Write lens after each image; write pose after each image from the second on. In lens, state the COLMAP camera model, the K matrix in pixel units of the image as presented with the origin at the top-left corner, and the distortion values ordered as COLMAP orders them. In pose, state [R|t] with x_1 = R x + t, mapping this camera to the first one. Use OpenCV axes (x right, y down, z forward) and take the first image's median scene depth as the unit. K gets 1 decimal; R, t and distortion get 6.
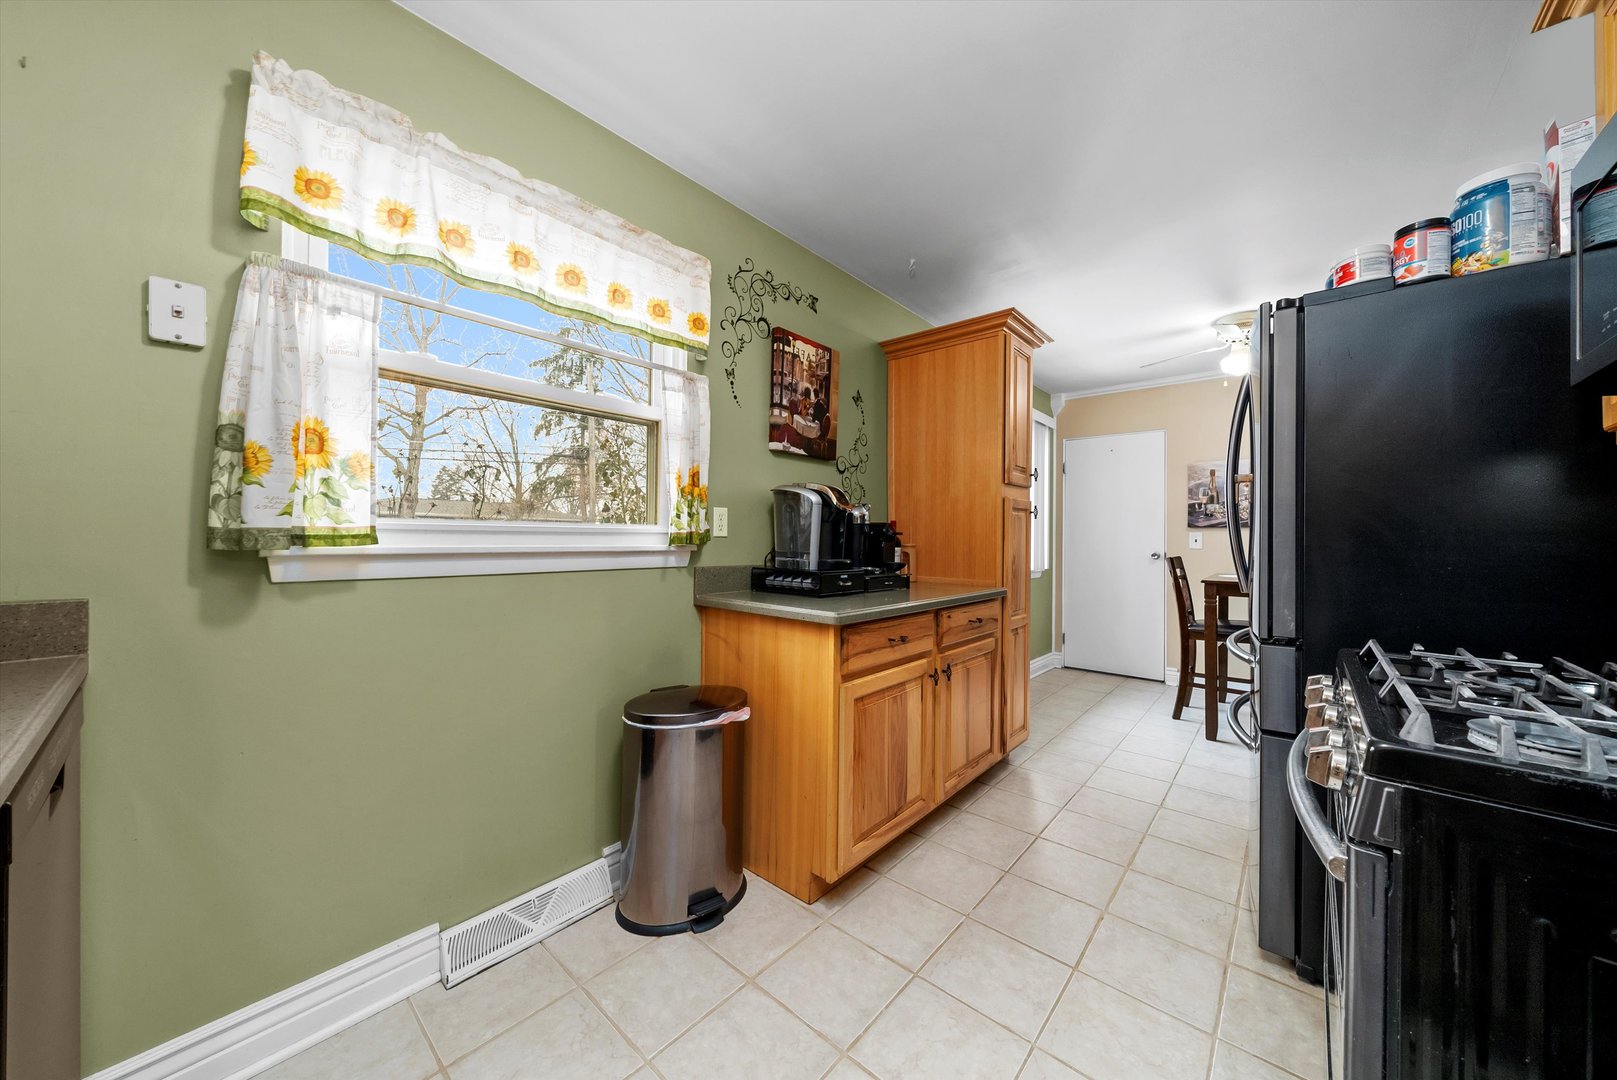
lens RADIAL K [[561.2, 0, 805.3], [0, 561.2, 533.0], [0, 0, 1]] dist [-0.002996, -0.000255]
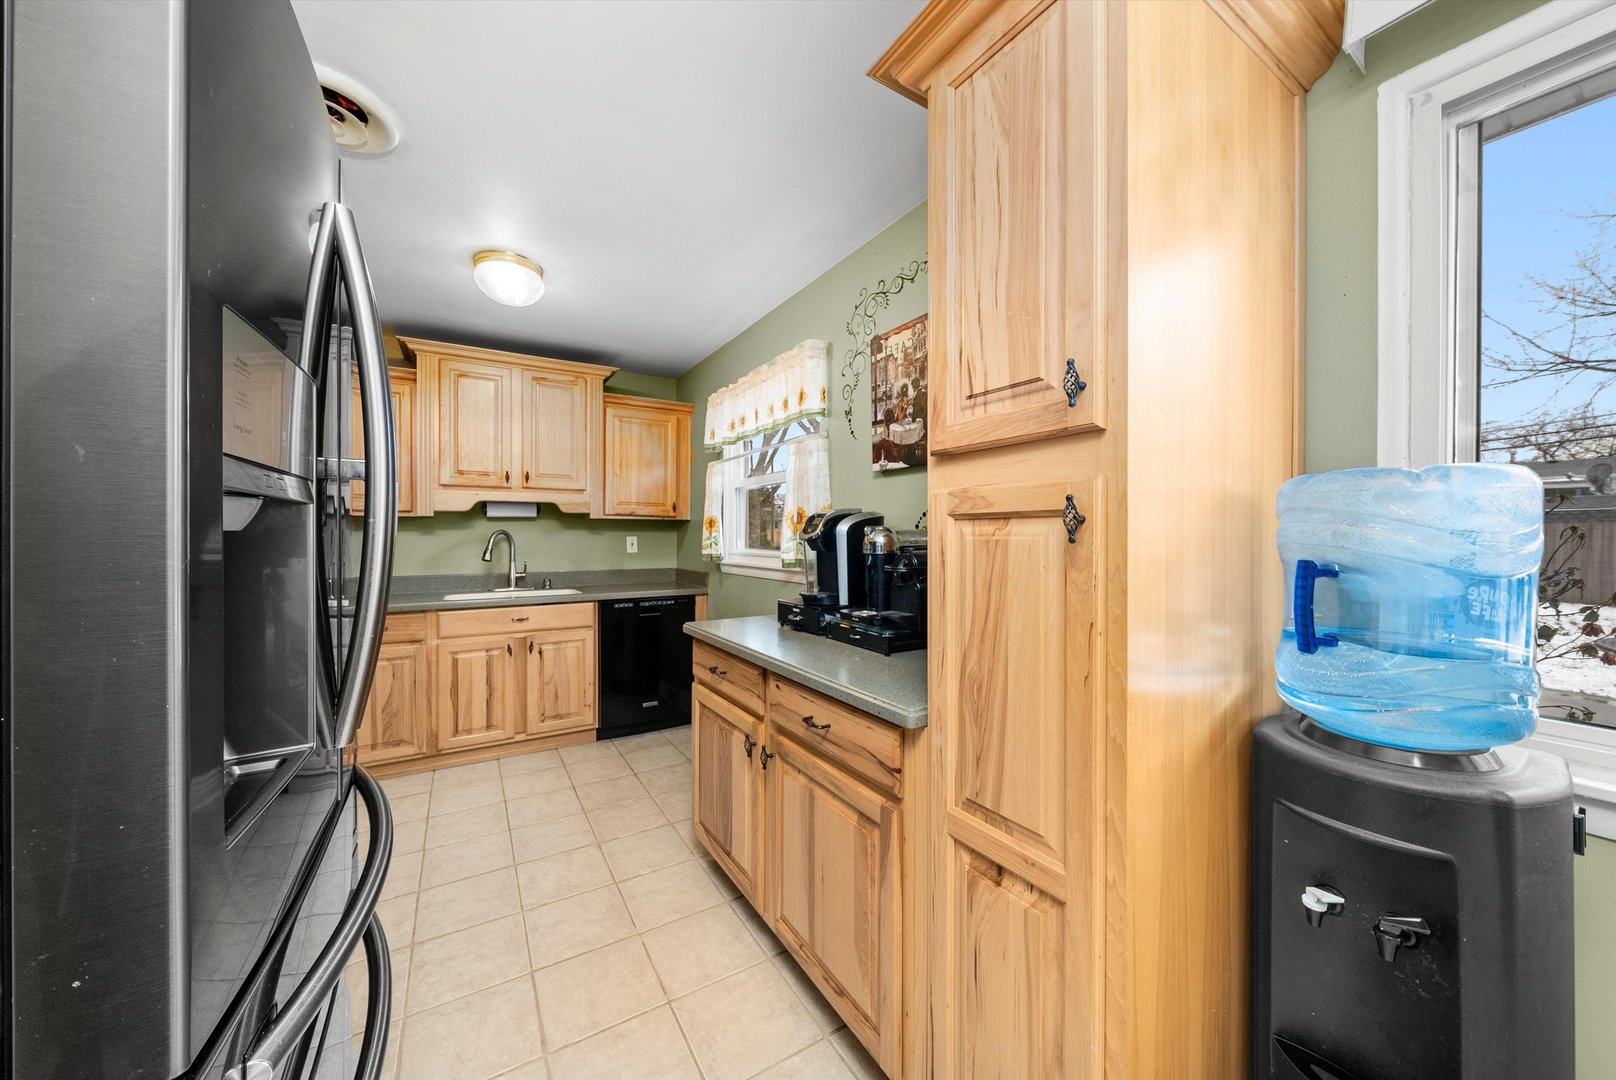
lens RADIAL K [[557.7, 0, 800.8], [0, 557.7, 540.0], [0, 0, 1]] dist [-0.000944, -0.000133]
pose [[-0.299559, -0.005076, -0.954064, 0.851352], [0.003478, 0.999973, -0.006412, -0.029922], [0.954071, -0.005239, -0.299533, 1.142650]]
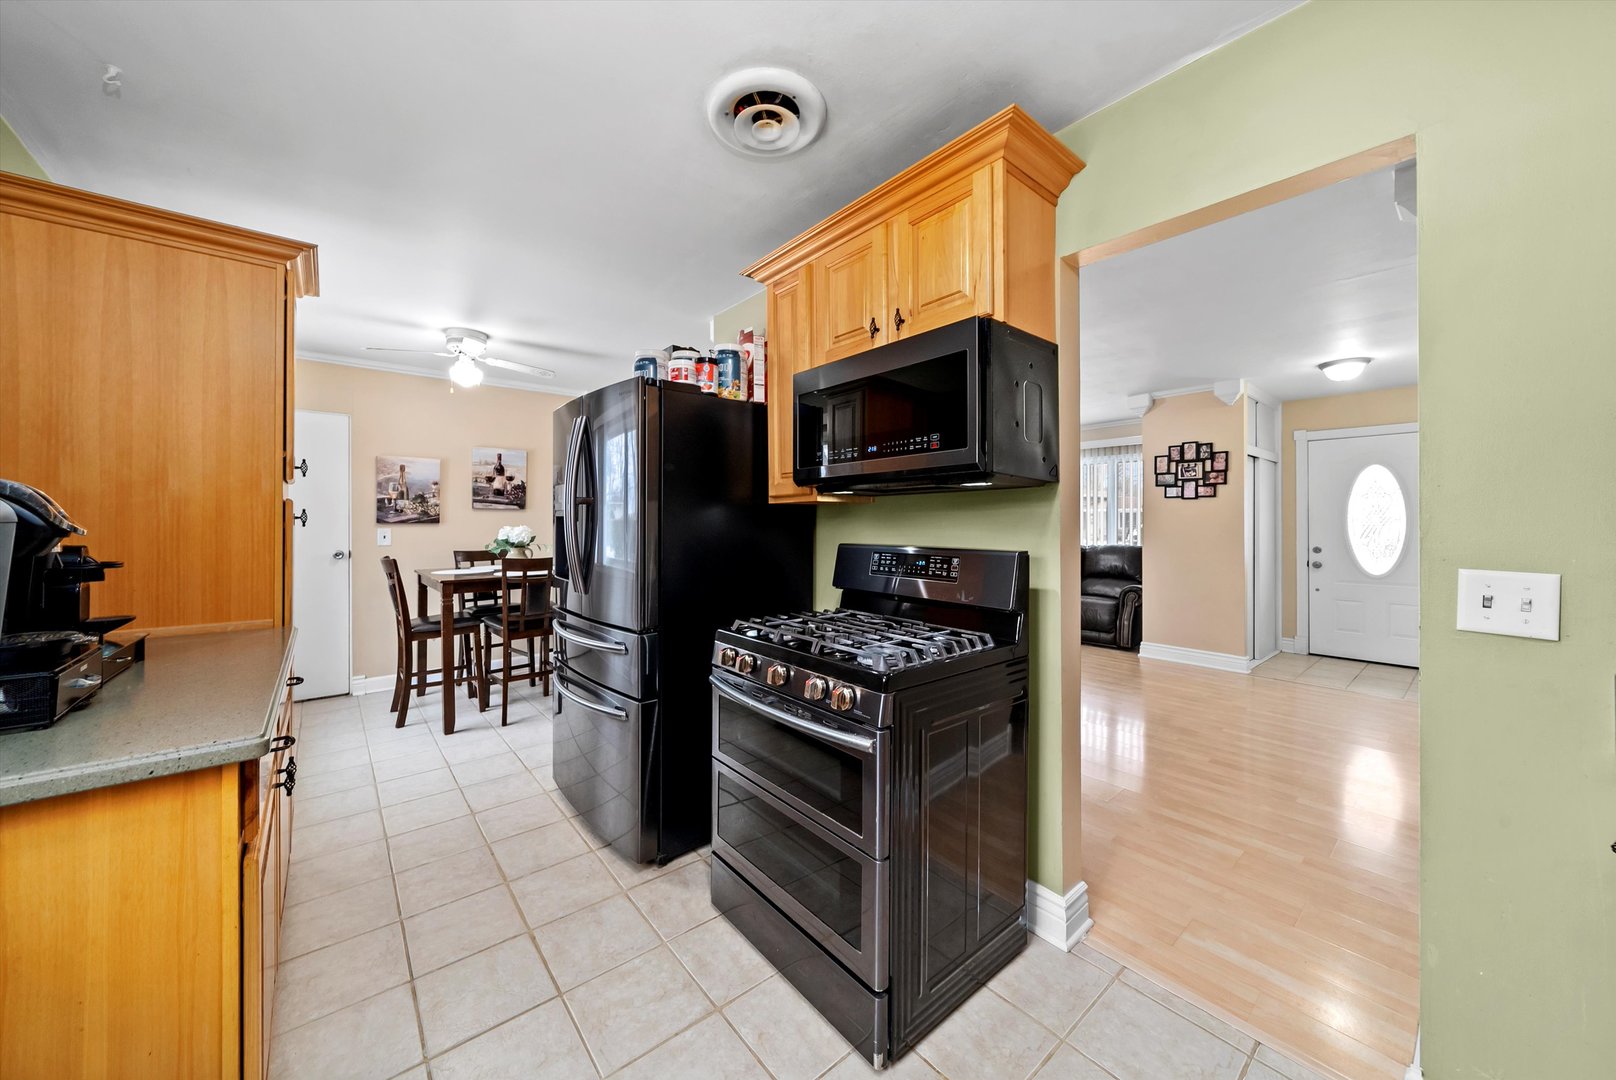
lens RADIAL K [[573.4, 0, 797.0], [0, 573.4, 521.4], [0, 0, 1]] dist [-0.002614, -0.000302]
pose [[0.162120, -0.009959, 0.986721, -0.287692], [-0.009155, 0.999891, 0.011596, -0.056866], [-0.986729, -0.010914, 0.162011, 0.263874]]
